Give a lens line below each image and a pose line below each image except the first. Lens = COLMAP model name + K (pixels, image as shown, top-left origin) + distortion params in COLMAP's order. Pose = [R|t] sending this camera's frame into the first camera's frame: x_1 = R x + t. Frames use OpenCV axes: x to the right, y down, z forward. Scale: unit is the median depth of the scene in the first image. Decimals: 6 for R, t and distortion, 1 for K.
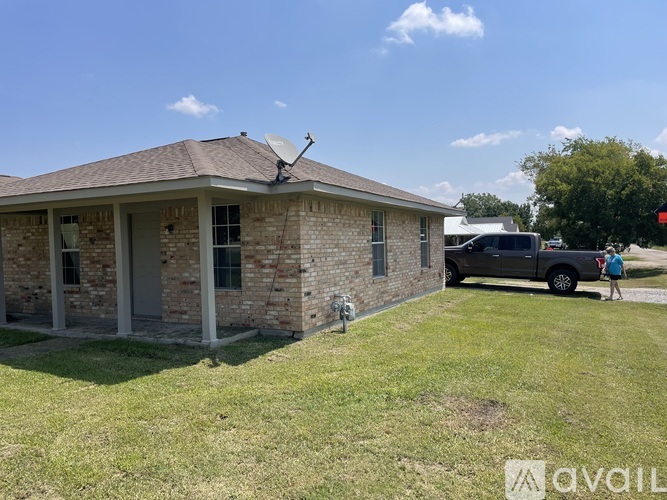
lens RADIAL K [[499.3, 0, 332.9], [0, 499.3, 247.6], [0, 0, 1]] dist [0.046862, -0.005977]
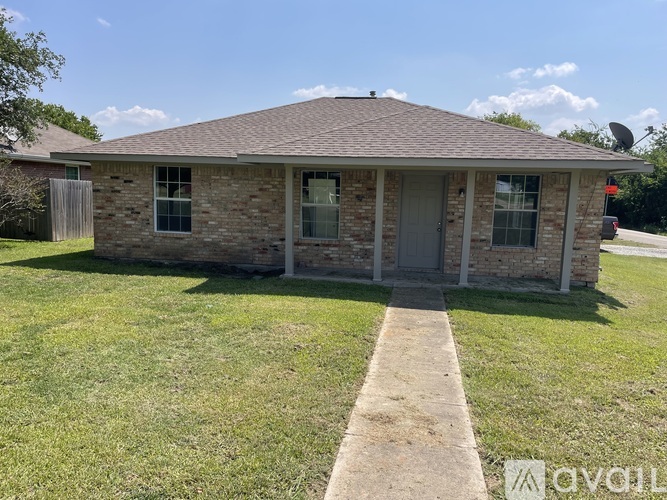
lens RADIAL K [[499.3, 0, 334.4], [0, 499.3, 253.9], [0, 0, 1]] dist [0.046862, -0.005977]
pose [[0.947679, 0.011268, 0.319024, -0.867776], [-0.047134, 0.993362, 0.104929, -0.004068], [-0.315725, -0.114476, 0.941920, 0.013341]]
